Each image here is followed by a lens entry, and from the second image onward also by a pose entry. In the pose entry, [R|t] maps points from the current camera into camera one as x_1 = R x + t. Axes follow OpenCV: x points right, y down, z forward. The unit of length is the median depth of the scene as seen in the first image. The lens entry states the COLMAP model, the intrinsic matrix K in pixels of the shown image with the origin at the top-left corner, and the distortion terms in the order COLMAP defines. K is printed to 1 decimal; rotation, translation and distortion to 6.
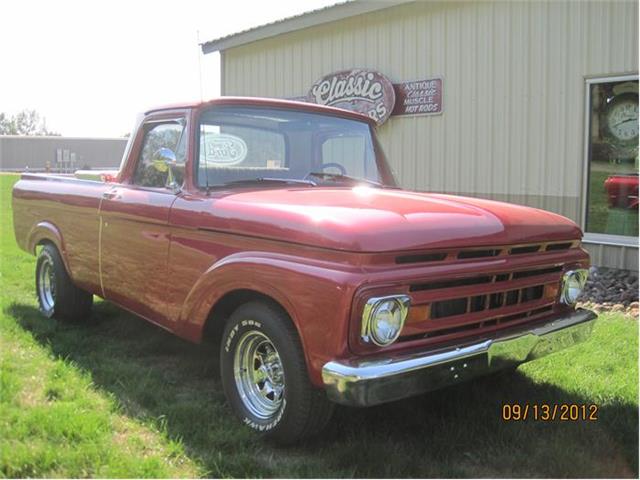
lens RADIAL K [[652.6, 0, 316.1], [0, 652.6, 236.6], [0, 0, 1]] dist [-0.164357, 0.120723]
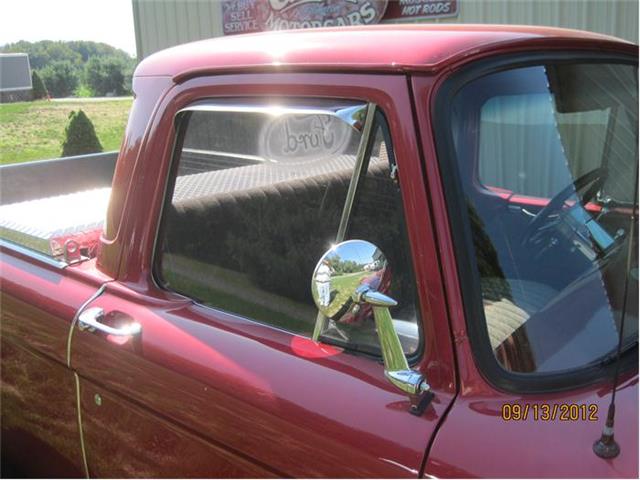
lens RADIAL K [[652.6, 0, 316.1], [0, 652.6, 236.6], [0, 0, 1]] dist [-0.164357, 0.120723]
pose [[0.984900, -0.089602, 0.148135, -0.274865], [0.065941, 0.985305, 0.157560, -0.173314], [-0.160076, -0.145412, 0.976336, 0.705990]]
